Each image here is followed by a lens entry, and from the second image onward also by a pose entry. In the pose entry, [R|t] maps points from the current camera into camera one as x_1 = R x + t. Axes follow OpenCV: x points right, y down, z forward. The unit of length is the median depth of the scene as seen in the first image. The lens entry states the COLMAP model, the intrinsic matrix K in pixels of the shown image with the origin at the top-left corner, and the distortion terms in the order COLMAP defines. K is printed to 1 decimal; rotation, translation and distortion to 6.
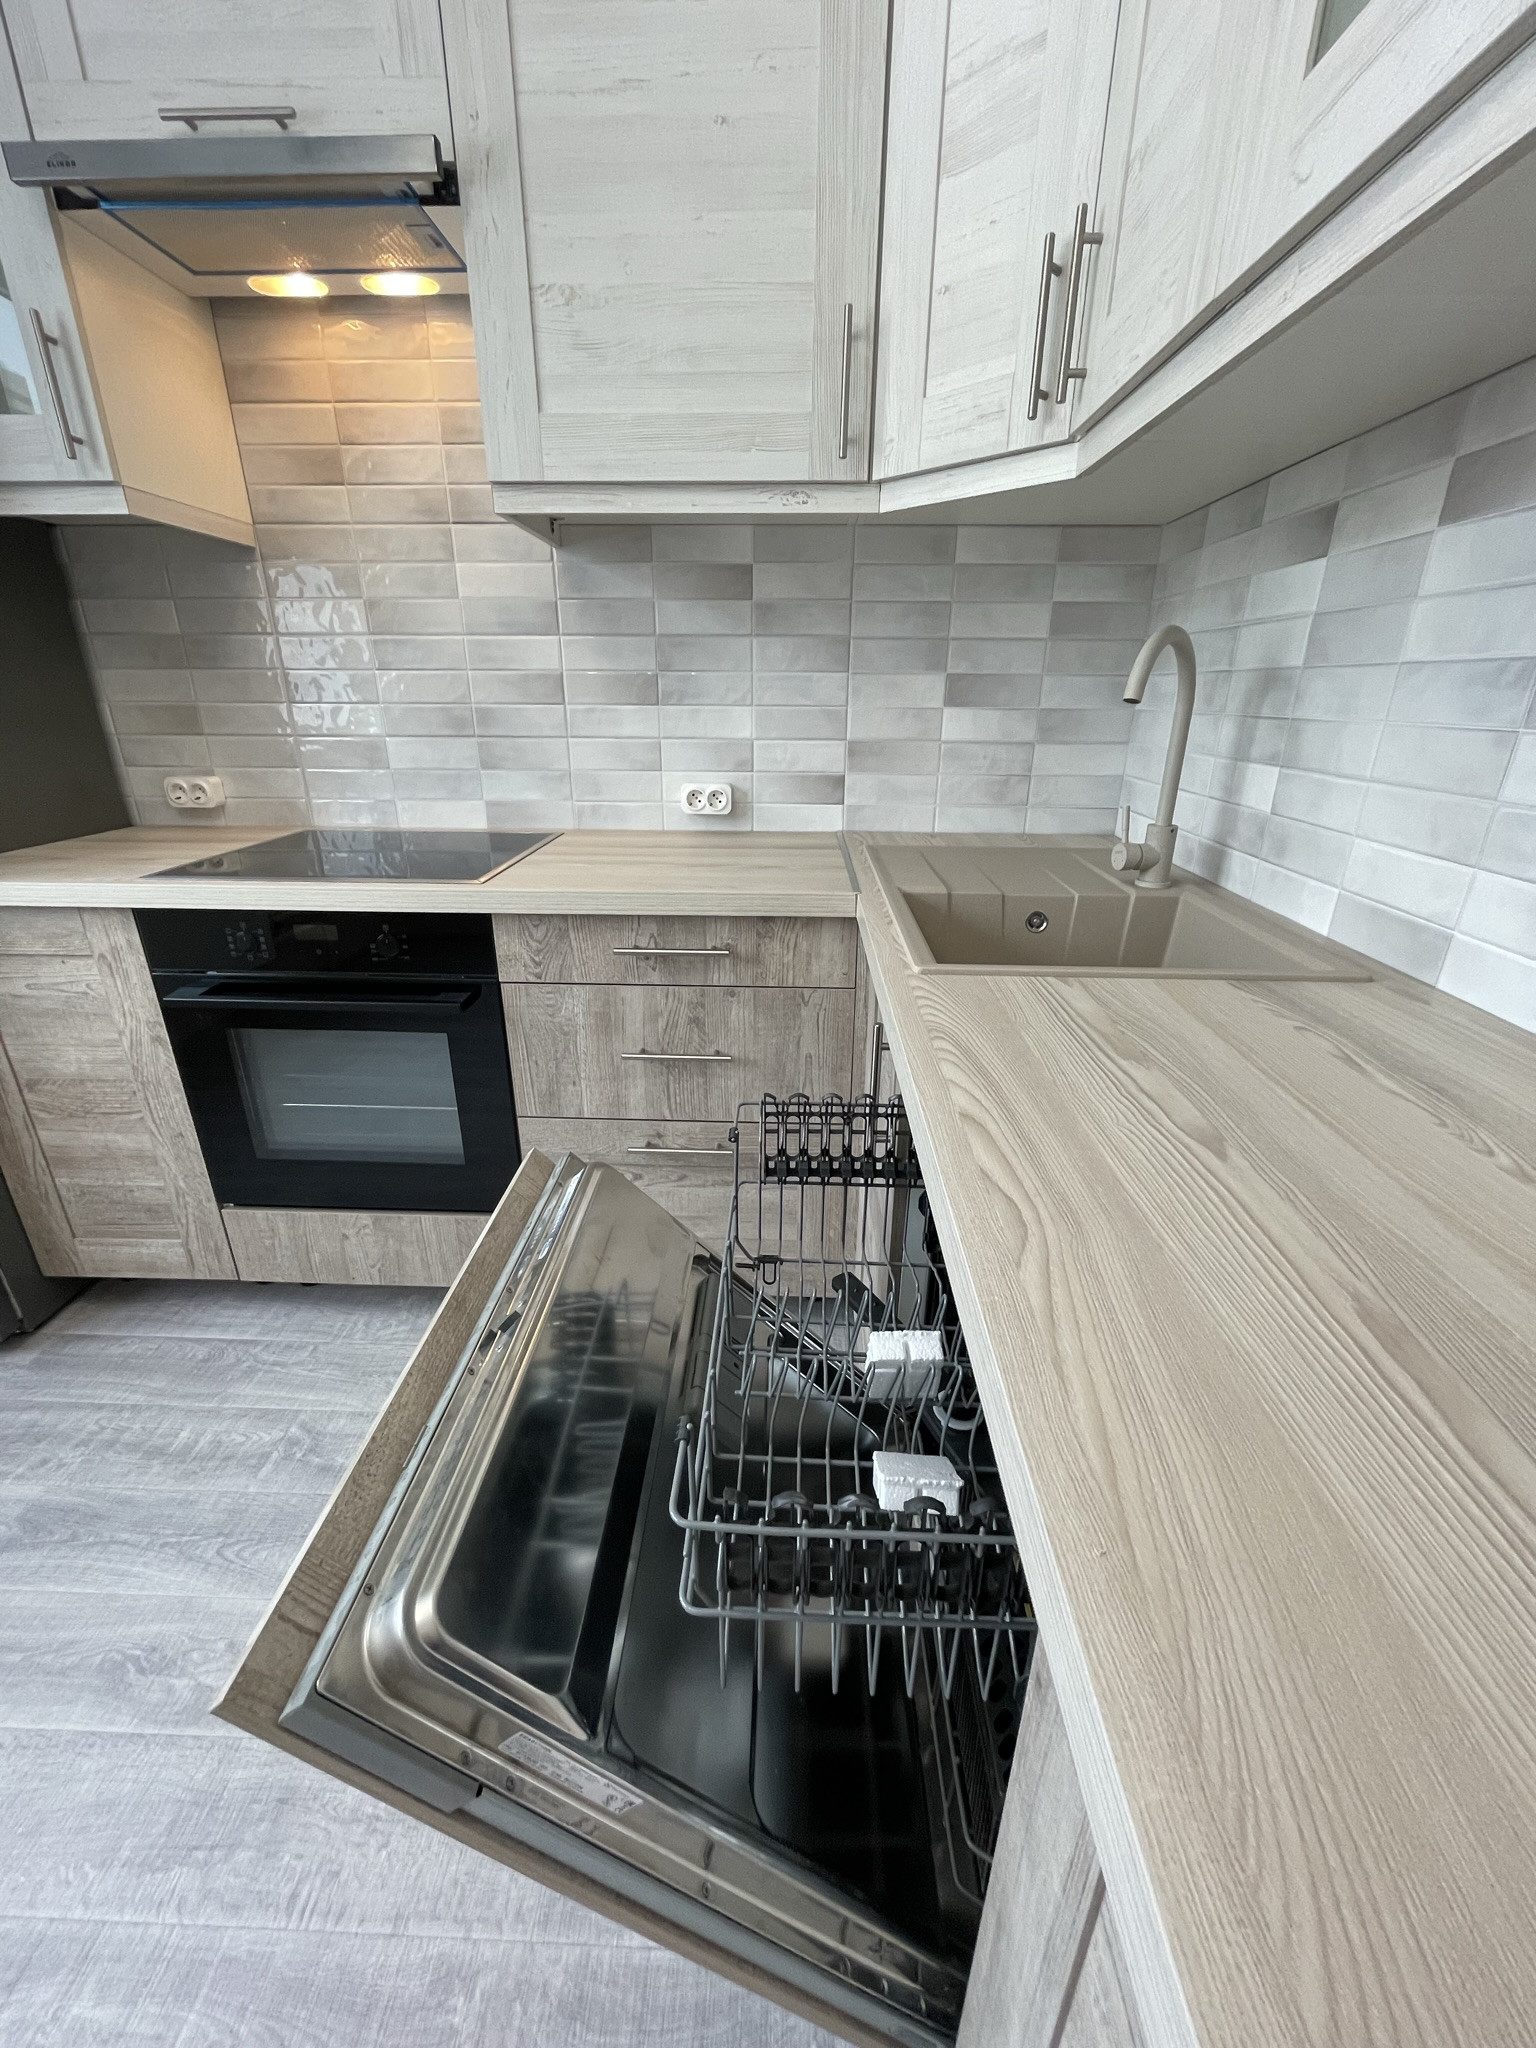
lens RADIAL K [[825.2, 0, 767.4], [0, 825.2, 1022.8], [0, 0, 1]] dist [-0.000860, -0.000697]
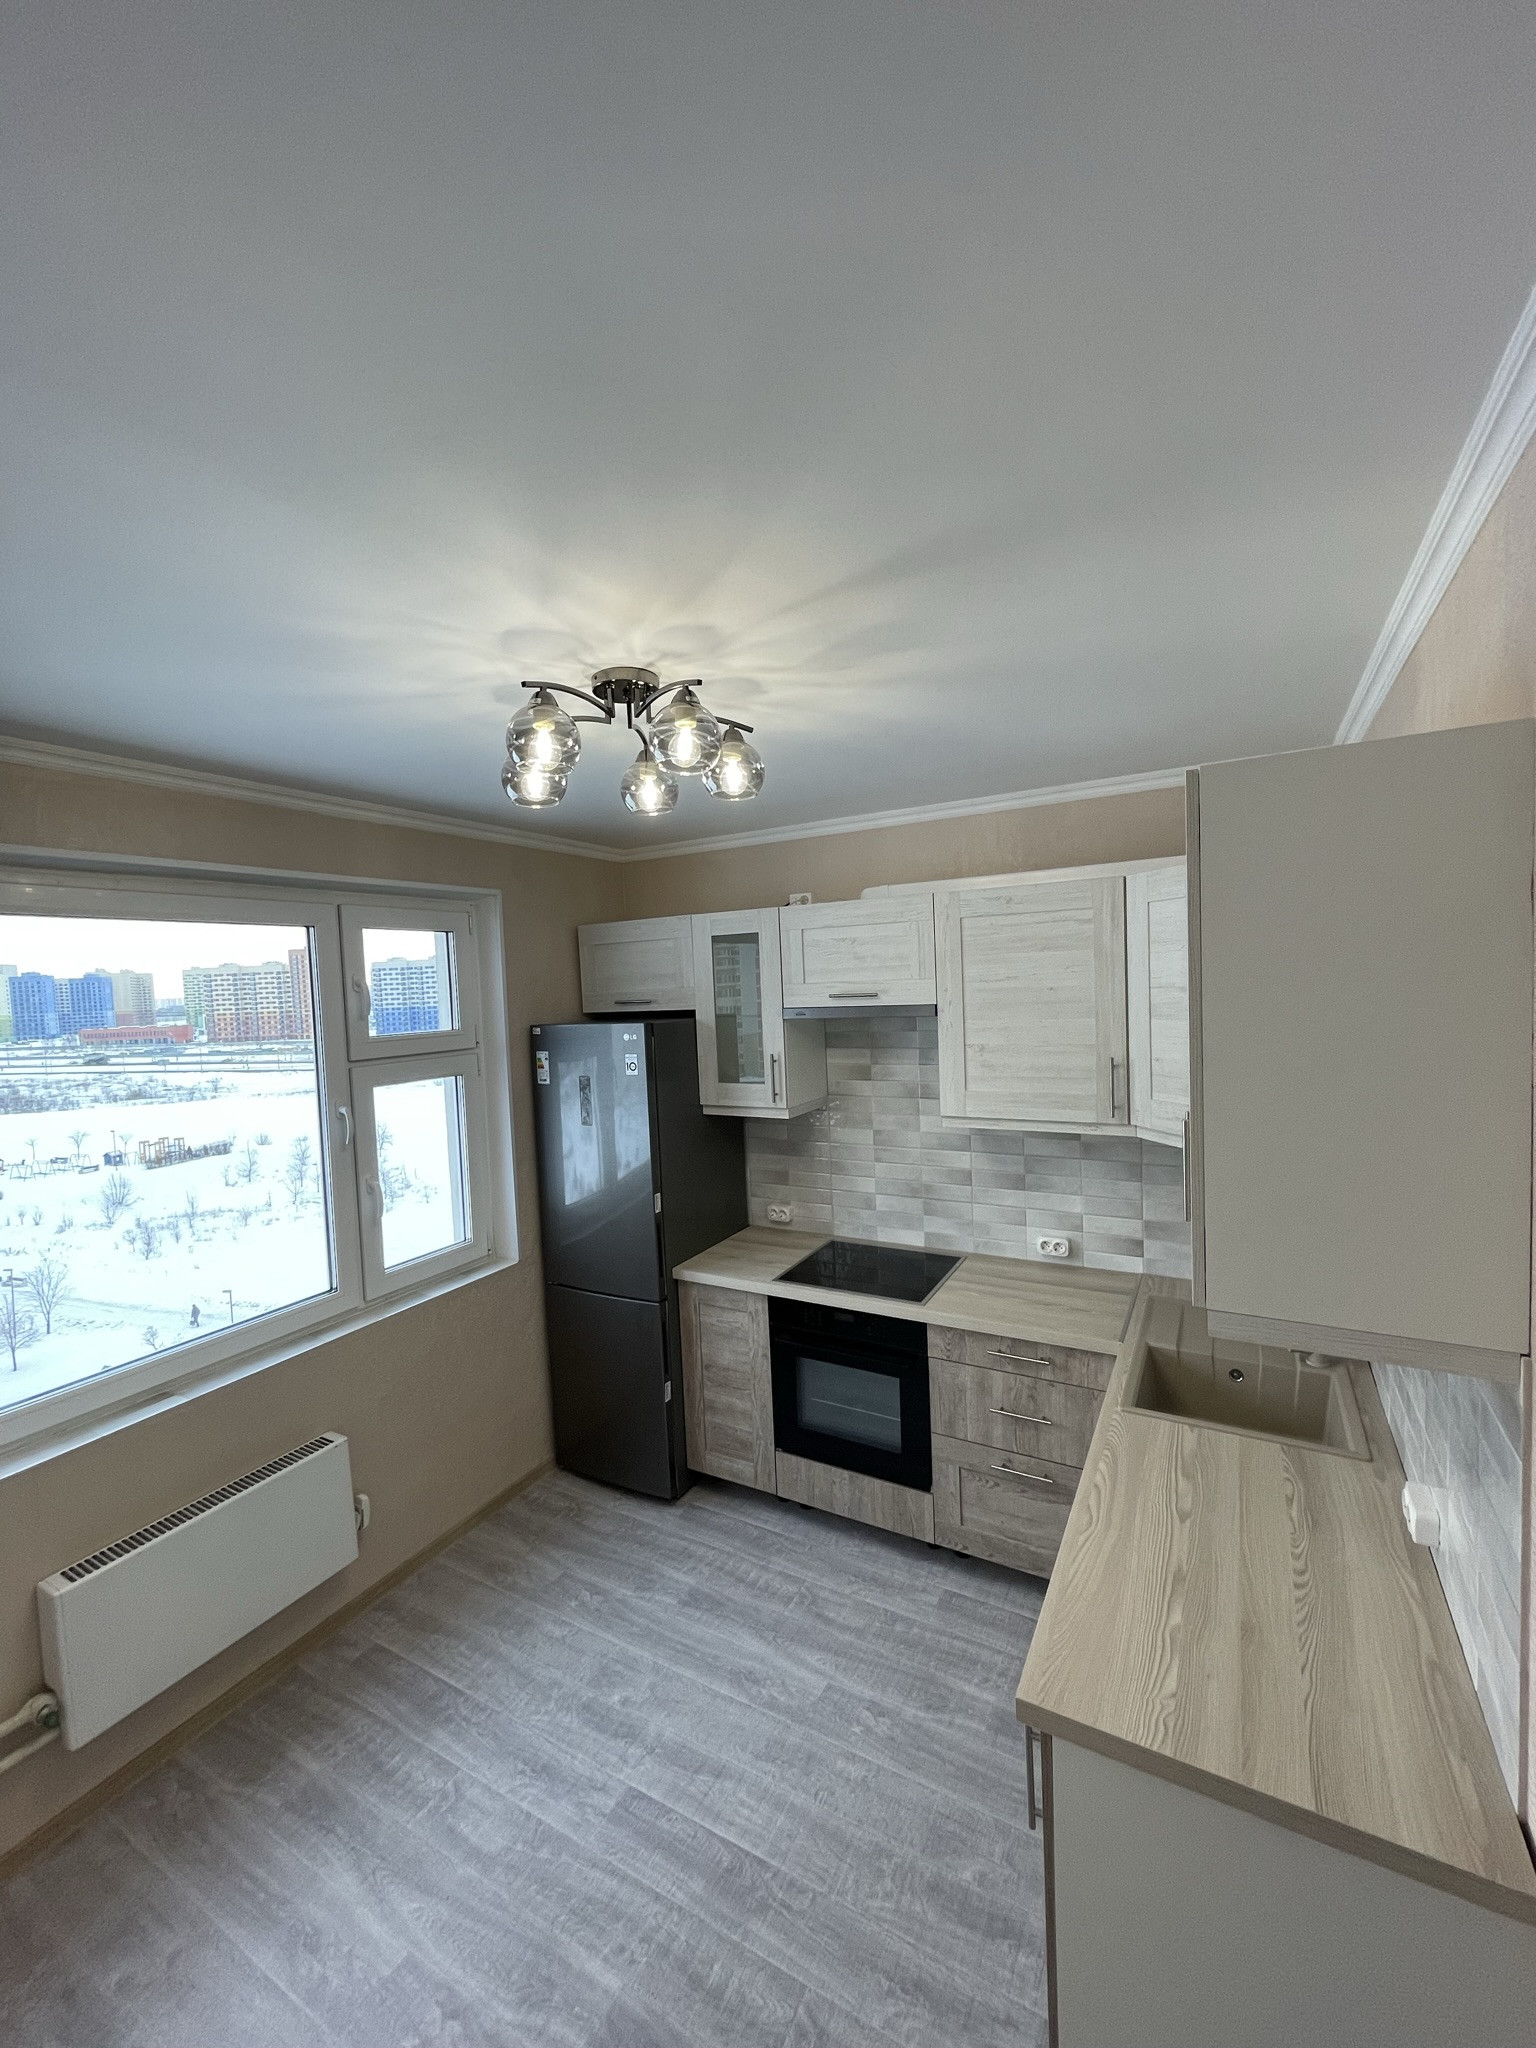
lens RADIAL K [[825.2, 0, 767.6], [0, 825.2, 1025.2], [0, 0, 1]] dist [-0.000860, -0.000697]
pose [[0.885052, -0.017975, -0.465146, 0.234640], [-0.127540, 0.951651, -0.279451, -0.181701], [0.447680, 0.306654, 0.839968, -0.944443]]
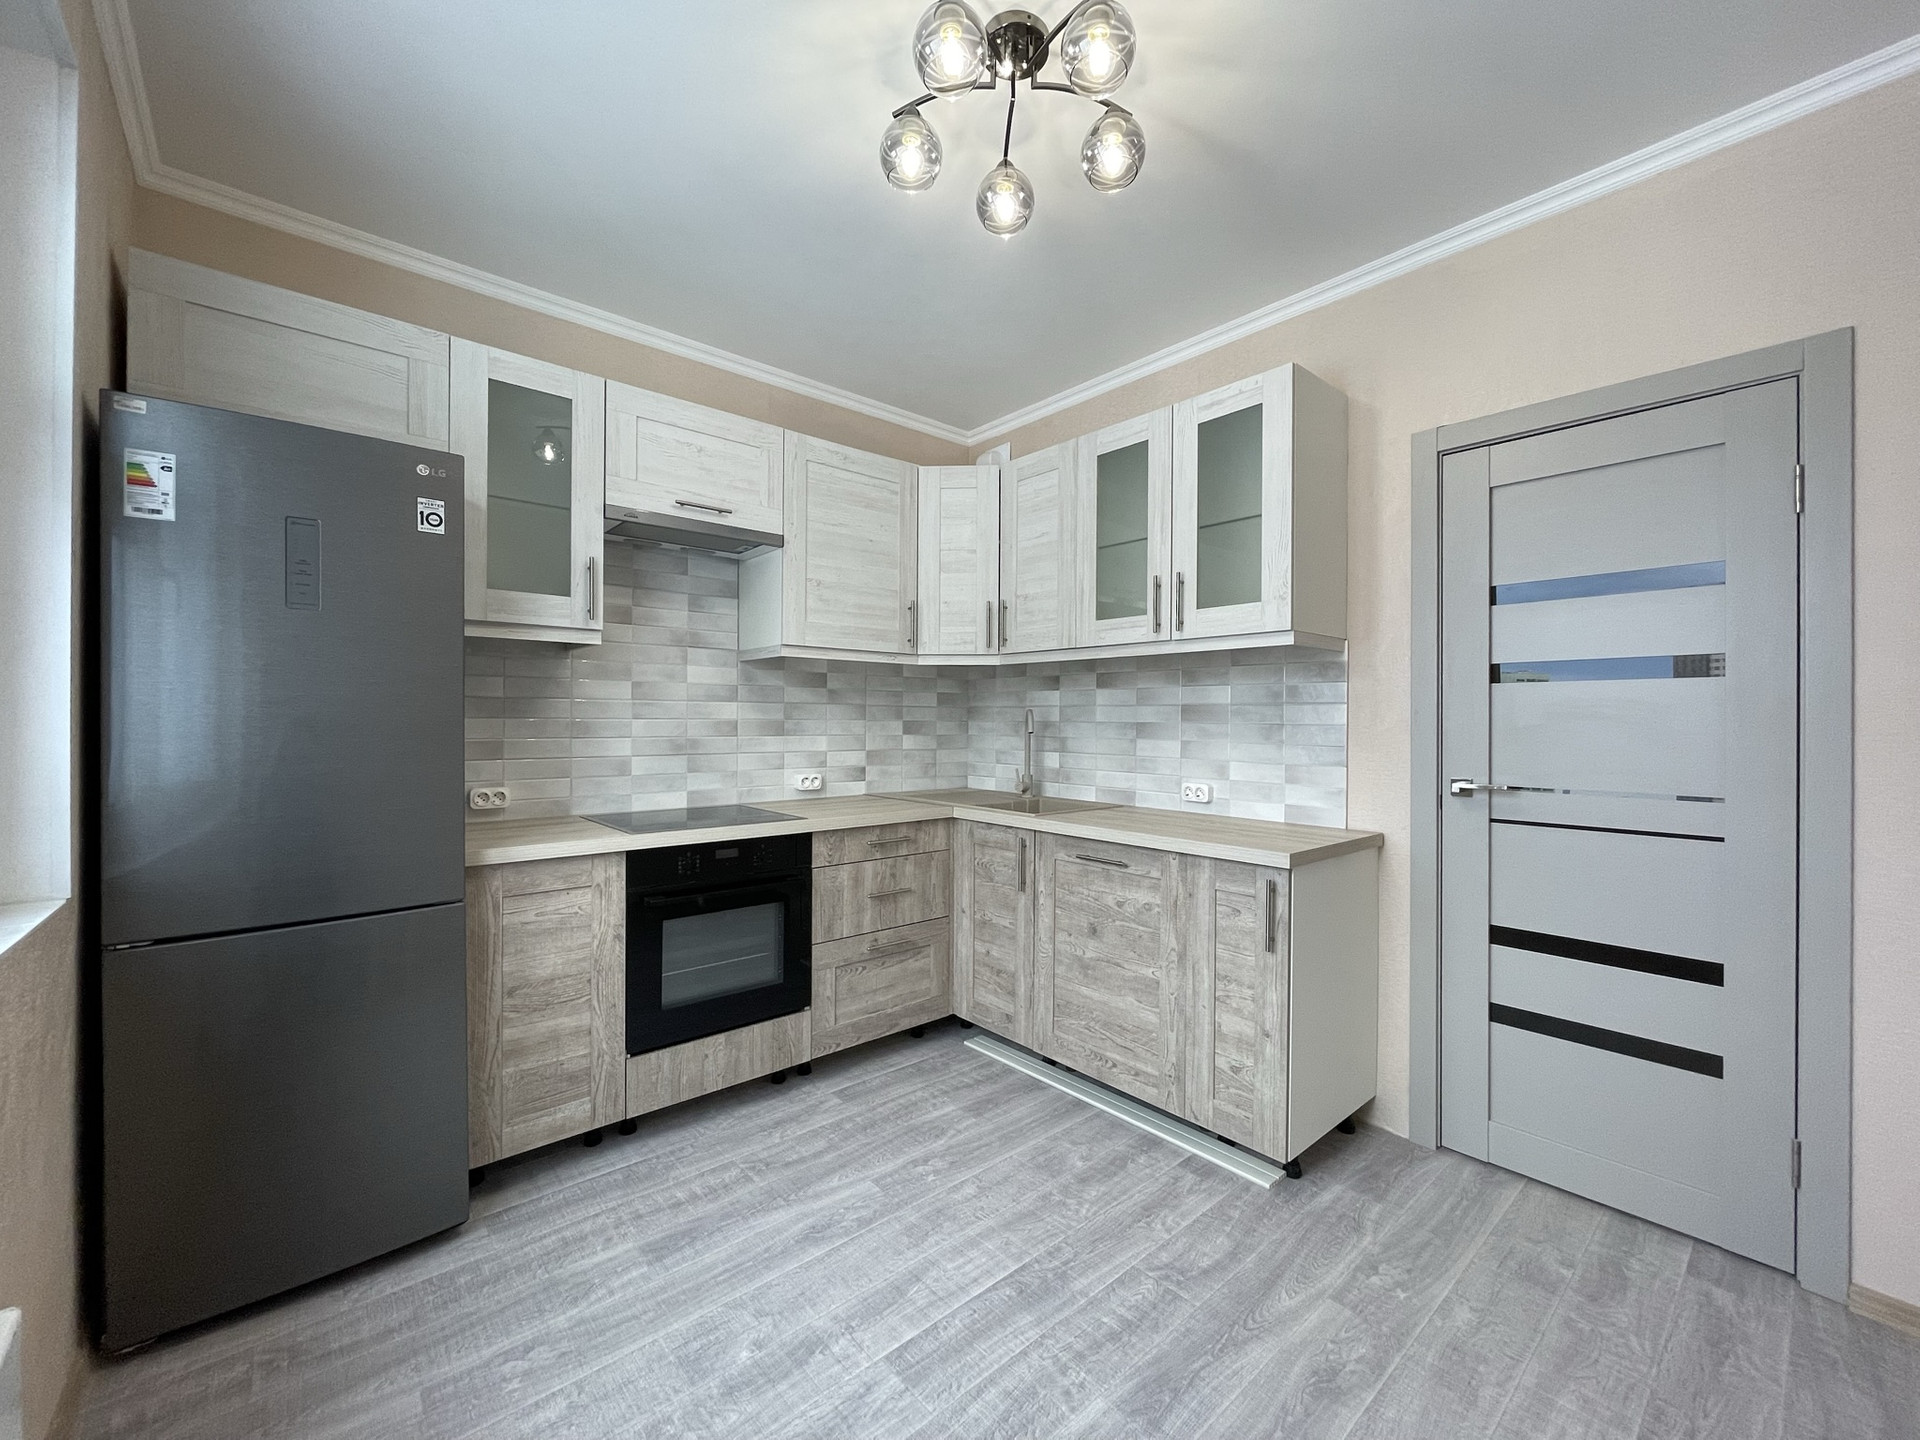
lens RADIAL K [[773.6, 0, 957.8], [0, 773.6, 722.2], [0, 0, 1]] dist [-0.000860, -0.000697]
pose [[0.732667, -0.003625, 0.680577, -1.203880], [0.252599, 0.930009, -0.266979, 0.188806], [-0.631975, 0.367520, 0.682302, -0.558177]]
